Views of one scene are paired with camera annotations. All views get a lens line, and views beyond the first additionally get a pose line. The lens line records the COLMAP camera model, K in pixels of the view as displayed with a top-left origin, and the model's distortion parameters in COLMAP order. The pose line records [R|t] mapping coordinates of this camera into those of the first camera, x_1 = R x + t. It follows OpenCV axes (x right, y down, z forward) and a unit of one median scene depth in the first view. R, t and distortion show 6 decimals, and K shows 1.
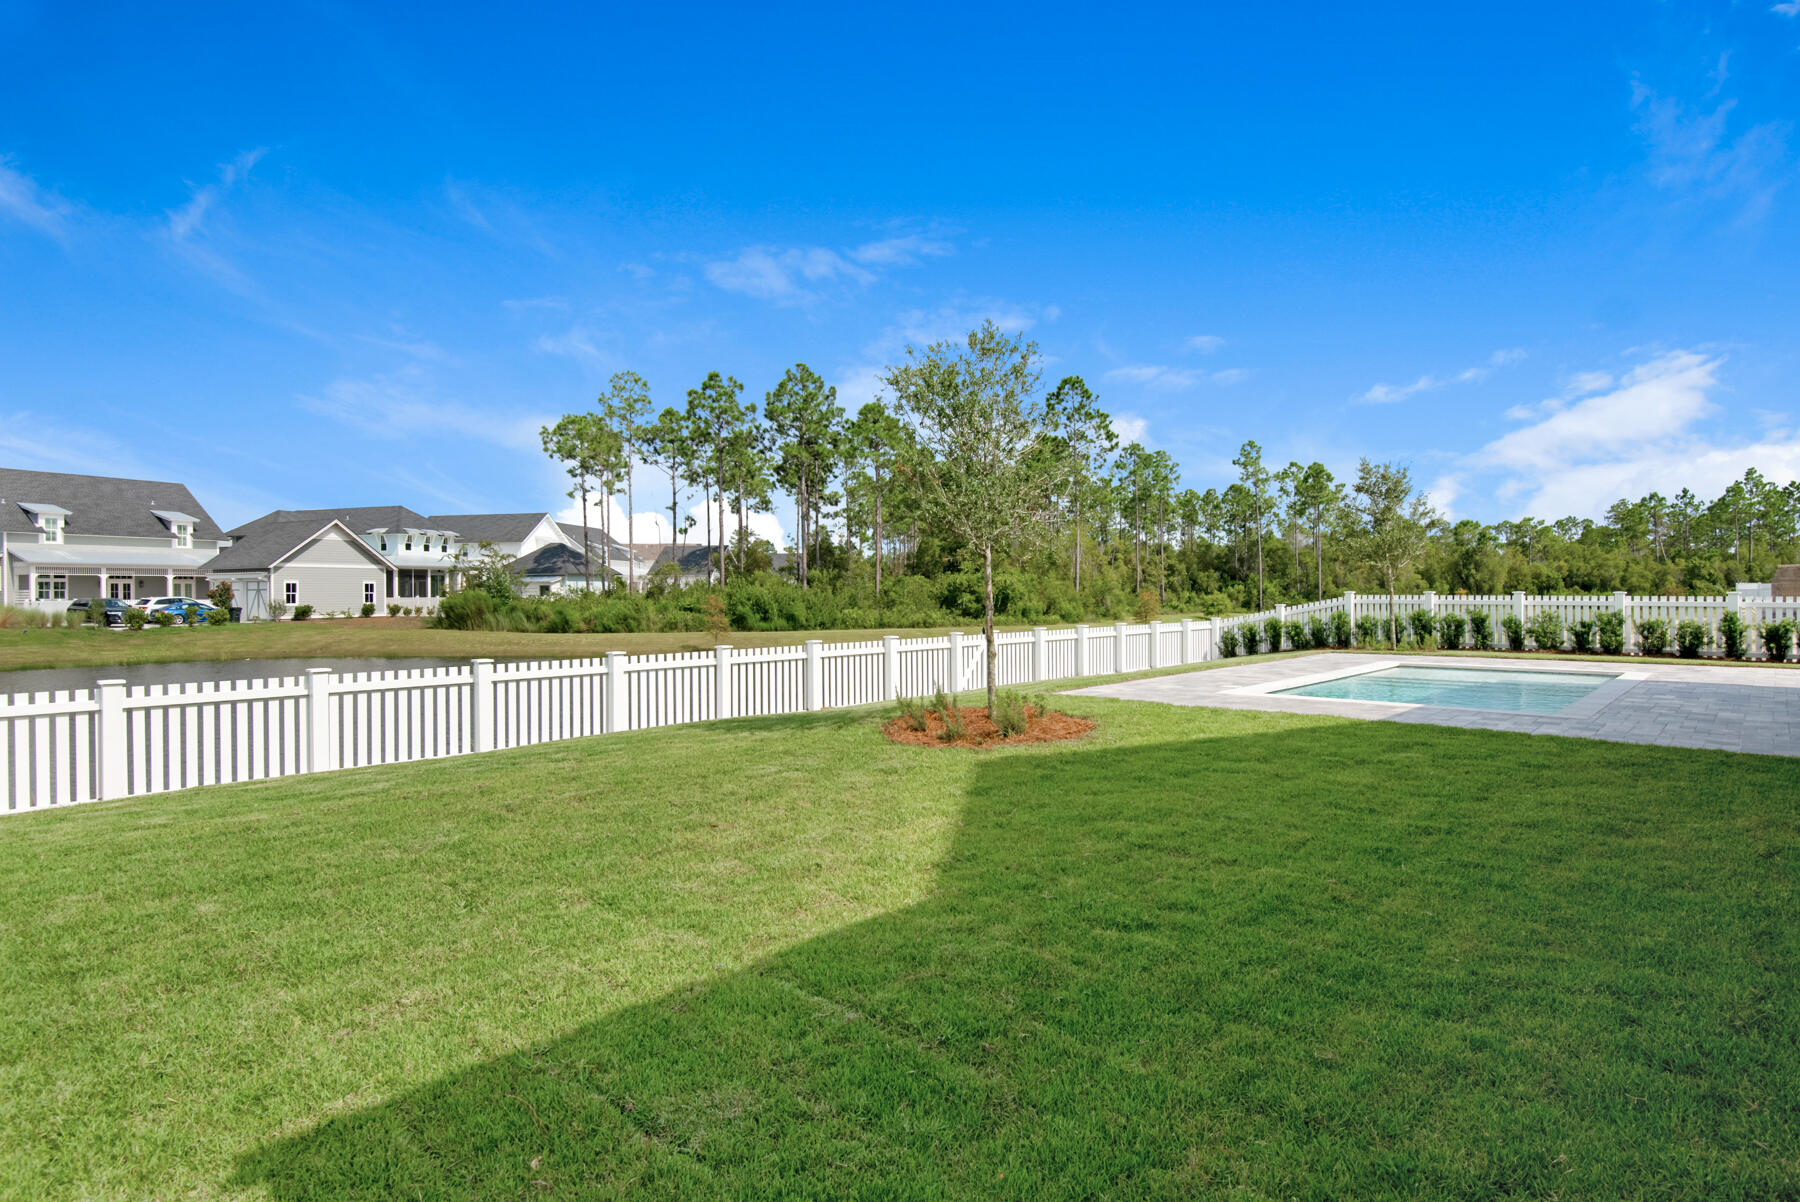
lens RADIAL K [[955.3, 0, 861.2], [0, 955.3, 595.0], [0, 0, 1]] dist [0.029112, 0.000807]
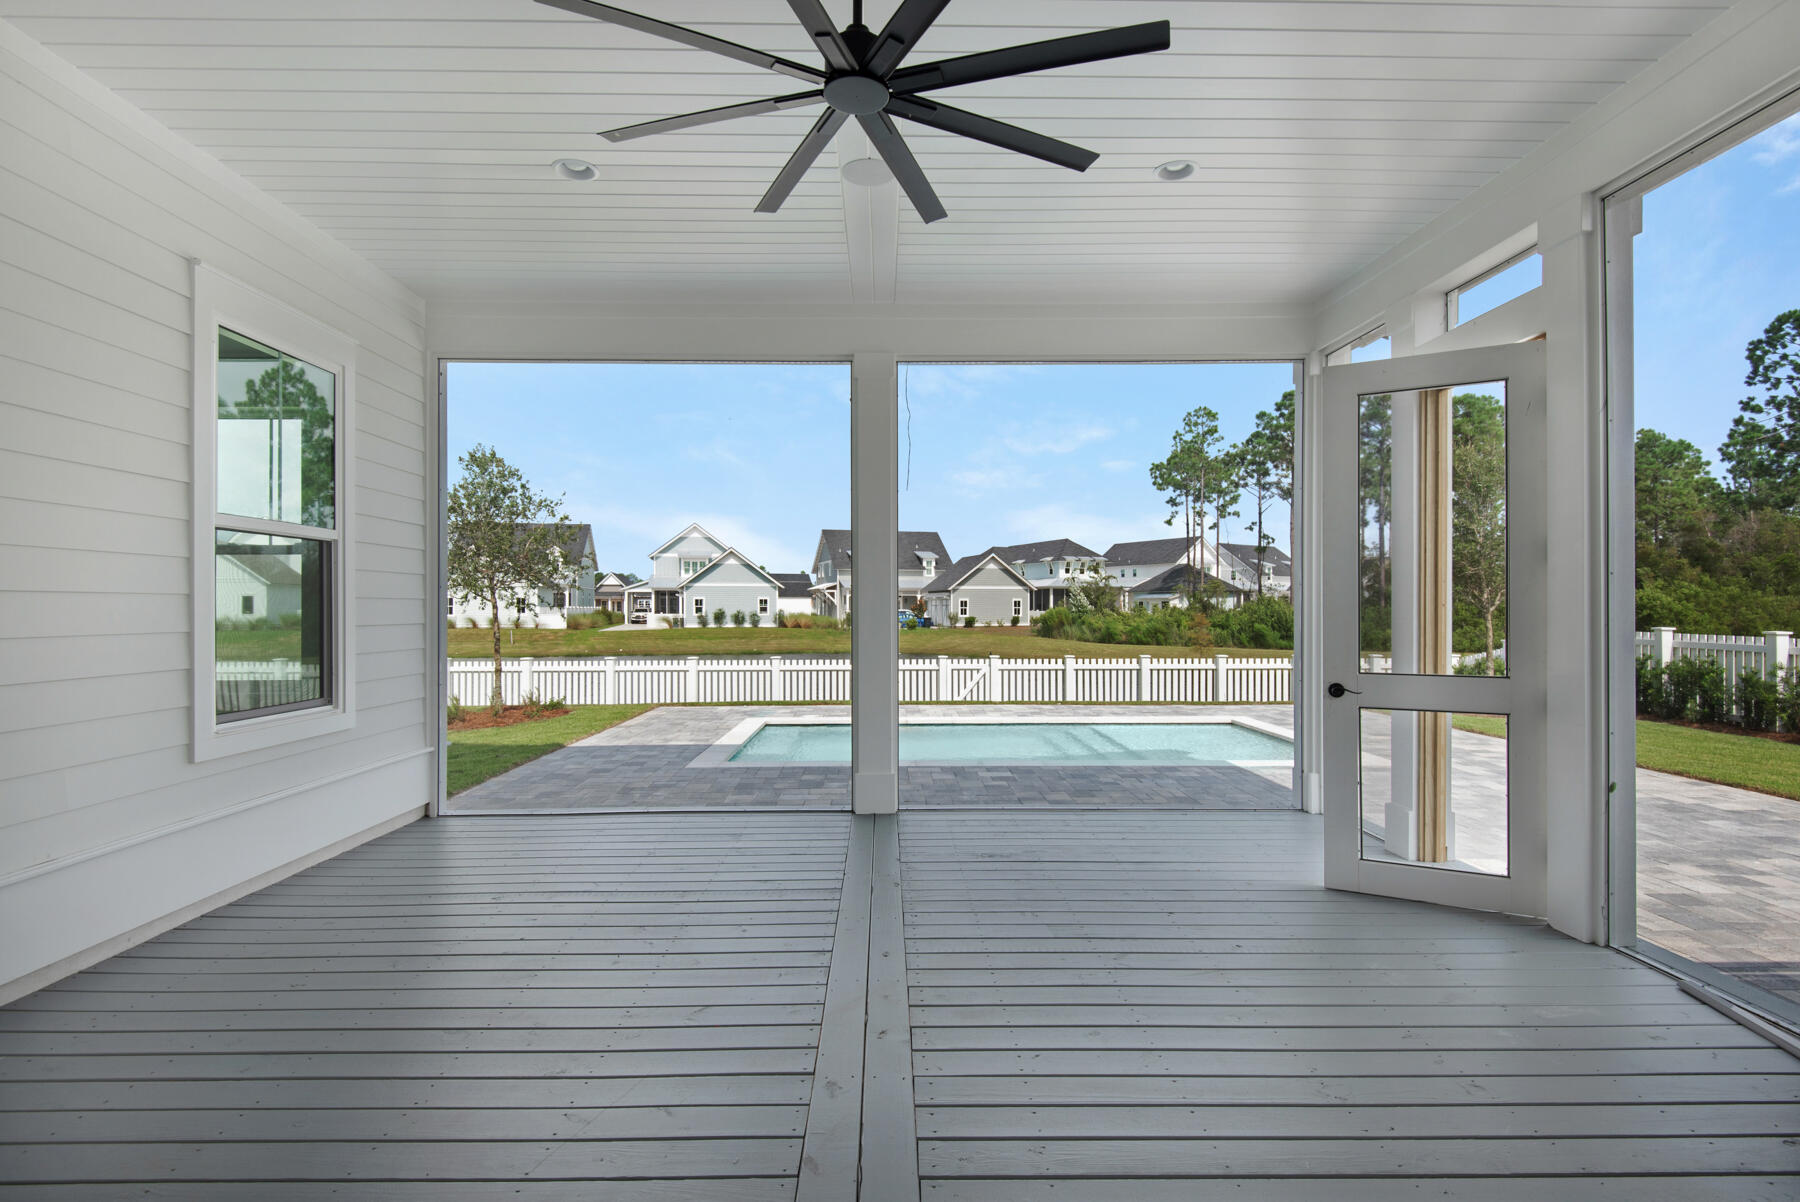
lens RADIAL K [[876.3, 0, 883.5], [0, 876.3, 600.4], [0, 0, 1]] dist [0.018536, -0.010753]
pose [[0.684488, -0.001428, -0.729023, 0.230880], [-0.005959, 0.999954, -0.007554, -0.002006], [0.729000, 0.009515, 0.684448, 0.051795]]
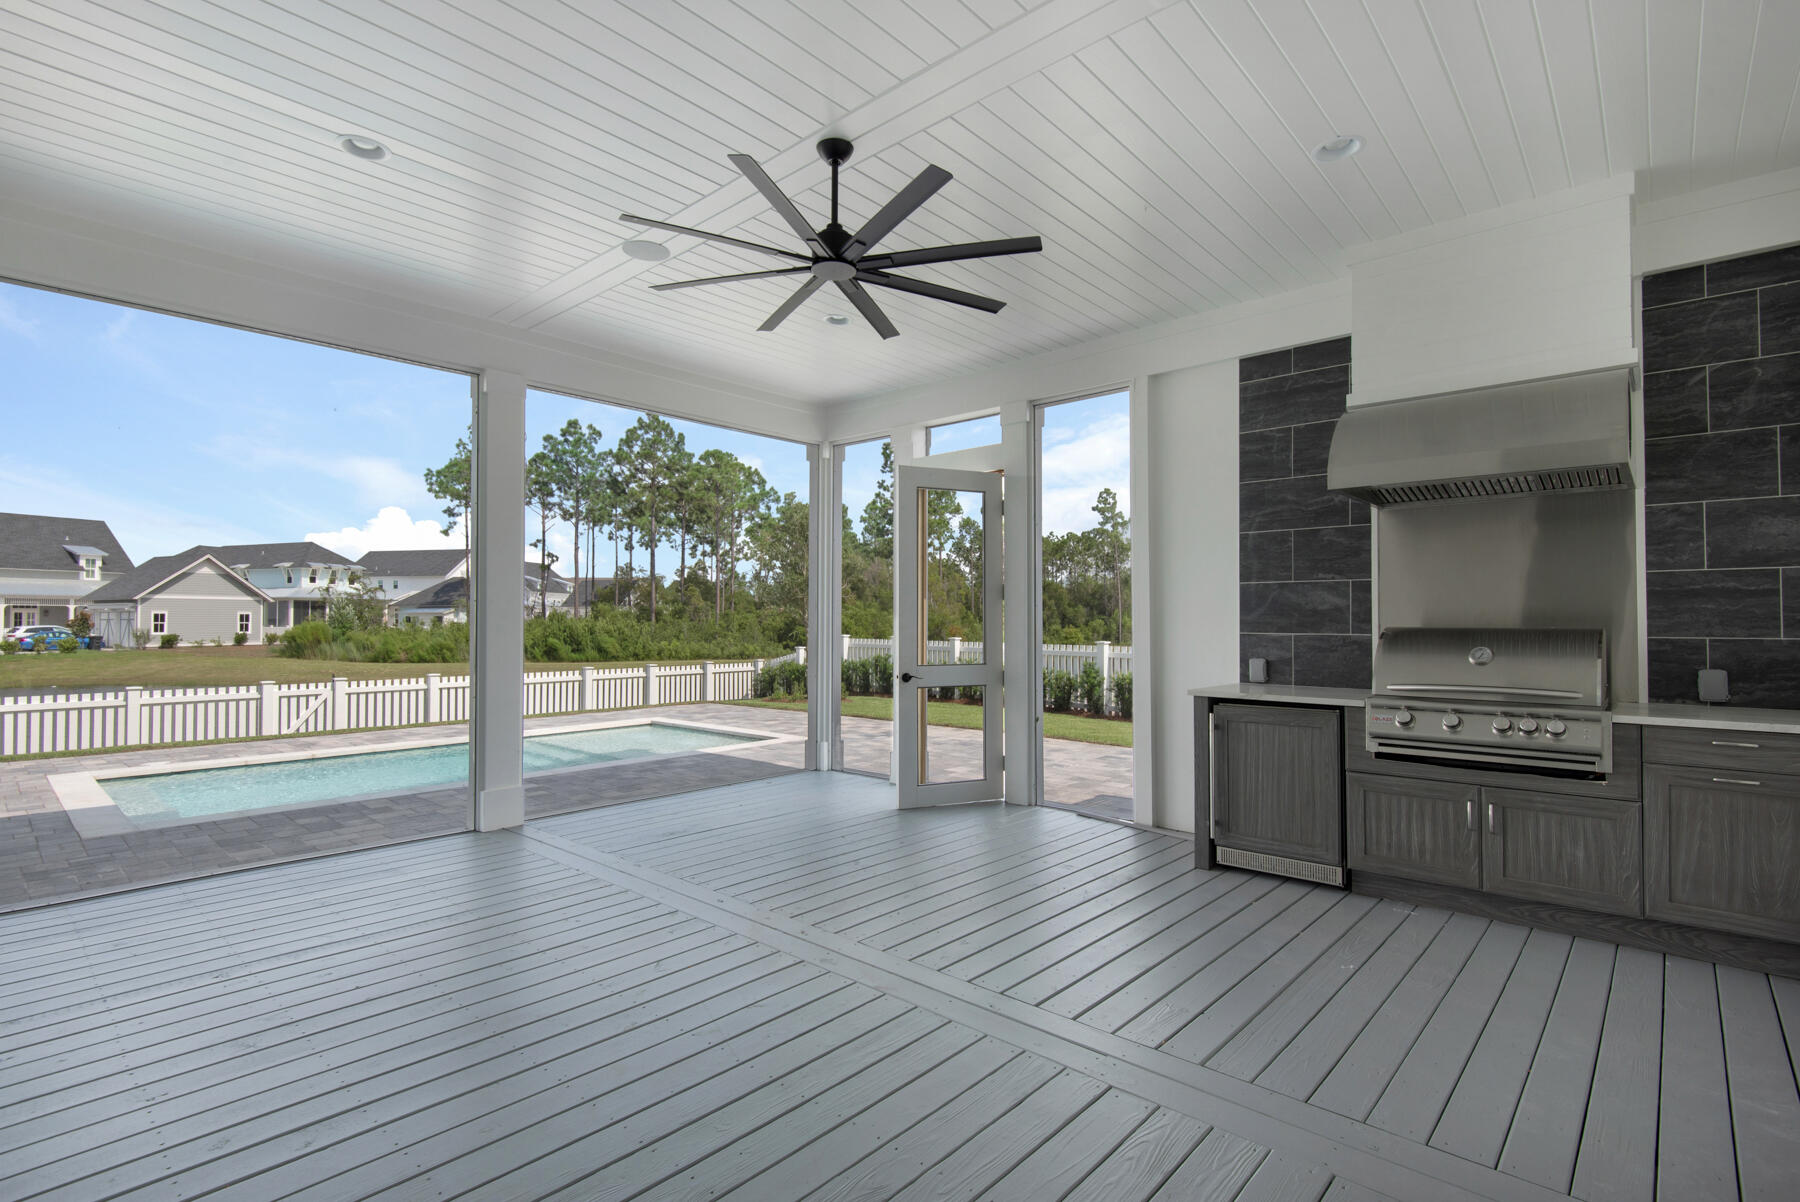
lens RADIAL K [[876.3, 0, 895.7], [0, 876.3, 602.0], [0, 0, 1]] dist [0.018536, -0.010753]
pose [[0.999895, 0.005745, 0.013295, 0.196493], [-0.005370, 0.999590, -0.028107, -0.001777], [-0.013451, 0.028033, 0.999516, 0.011921]]
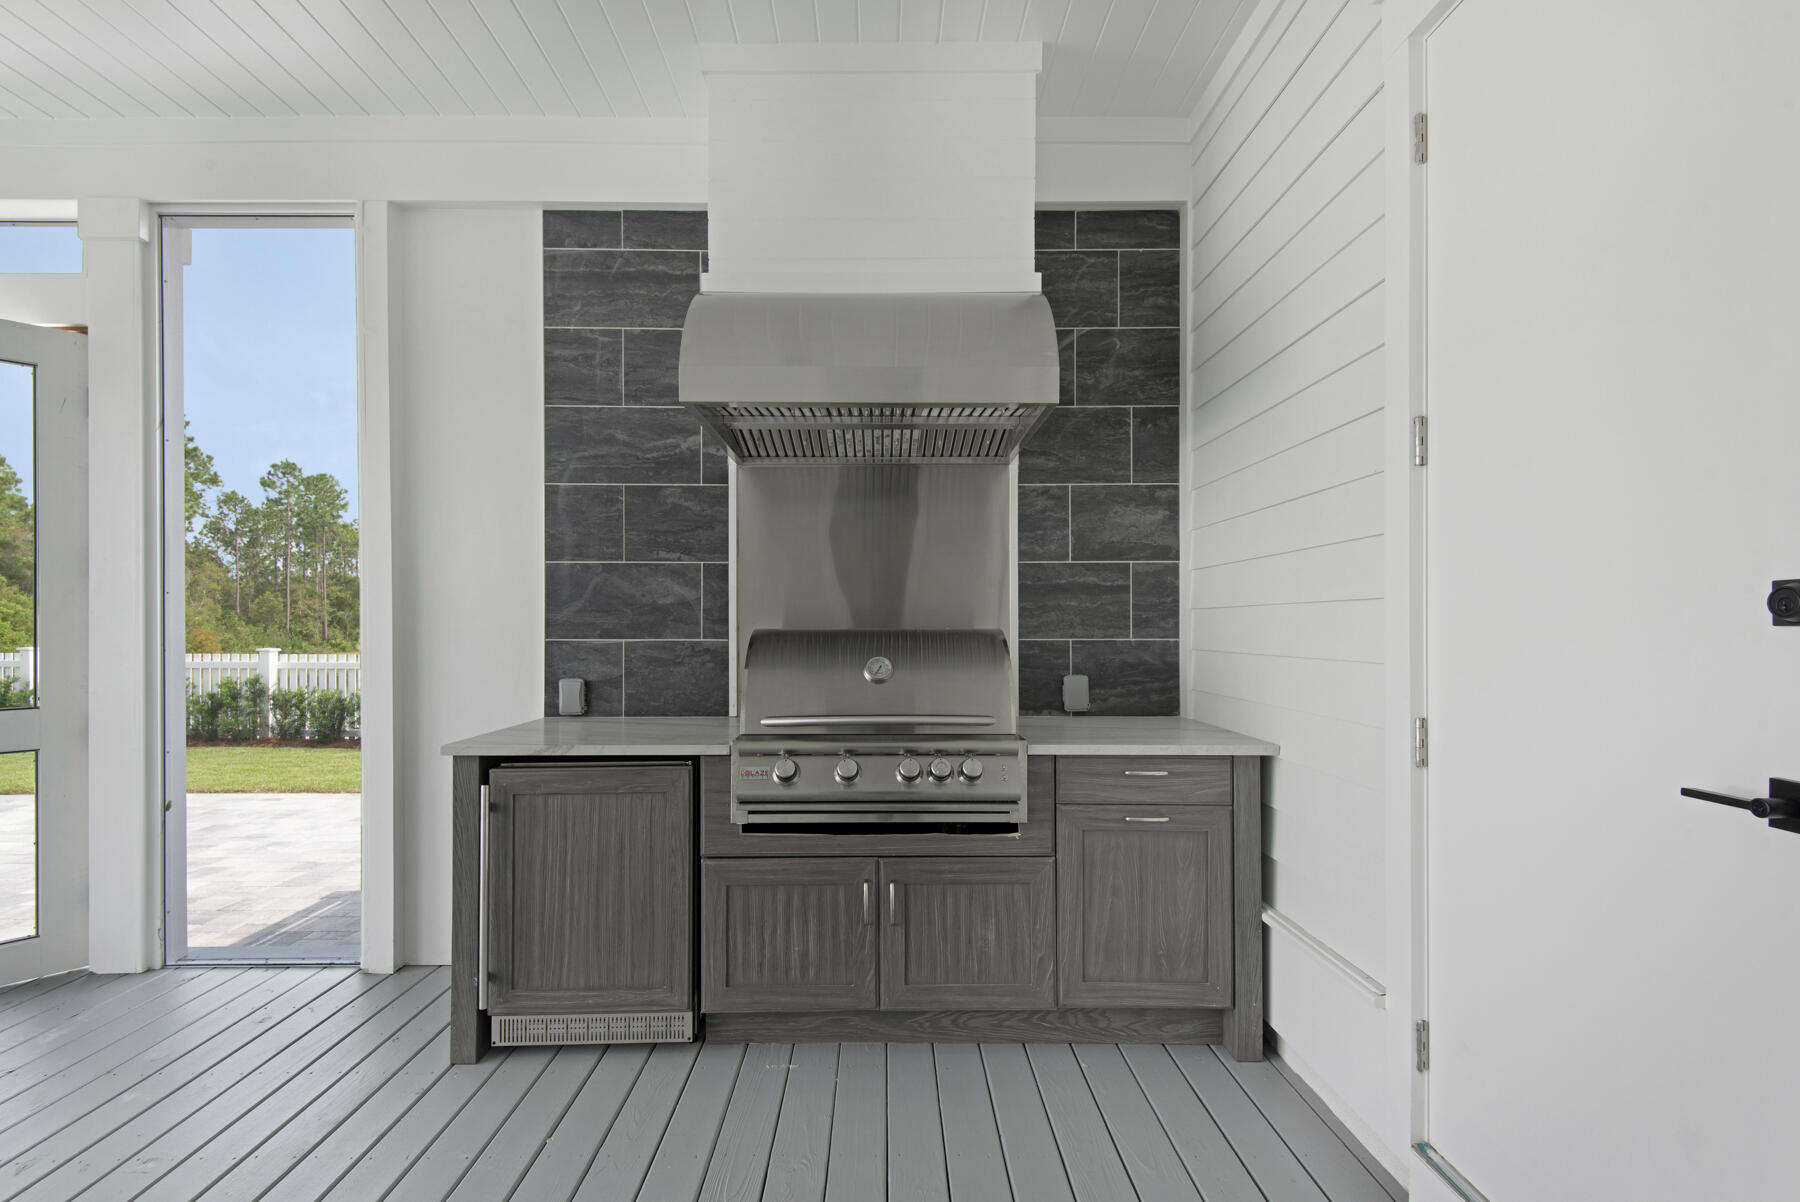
lens RADIAL K [[837.0, 0, 895.8], [0, 837.0, 627.5], [0, 0, 1]] dist [0.012981, -0.001230]
pose [[0.732833, -0.001382, 0.680407, 0.216027], [0.003032, 0.999995, -0.001235, -0.002094], [-0.680402, 0.002968, 0.732833, 0.053024]]
